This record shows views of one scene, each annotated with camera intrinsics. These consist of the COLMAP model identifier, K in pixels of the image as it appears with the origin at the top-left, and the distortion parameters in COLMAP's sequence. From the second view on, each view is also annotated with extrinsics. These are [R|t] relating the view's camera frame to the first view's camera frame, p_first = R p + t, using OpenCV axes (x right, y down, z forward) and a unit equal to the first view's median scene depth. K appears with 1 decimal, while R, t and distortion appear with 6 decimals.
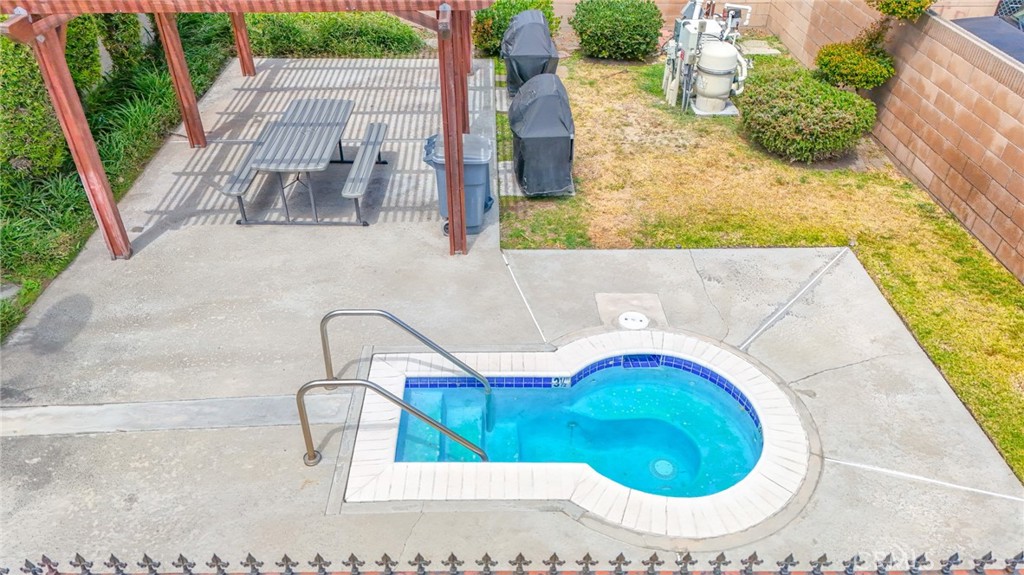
lens RADIAL K [[750.9, 0, 509.9], [0, 750.9, 289.7], [0, 0, 1]] dist [0.070394, -0.062520]
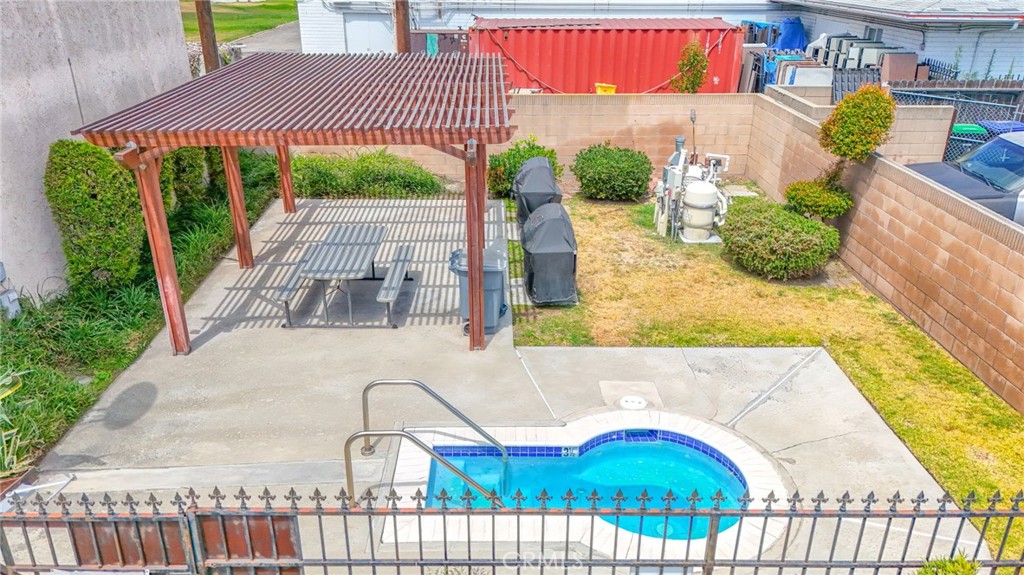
lens RADIAL K [[750.9, 0, 509.7], [0, 750.9, 289.2], [0, 0, 1]] dist [0.070394, -0.062520]
pose [[0.999989, 0.000569, -0.004718, -0.013437], [-0.001519, 0.978966, -0.204016, 0.089917], [0.004502, 0.204021, 0.978956, -0.123488]]
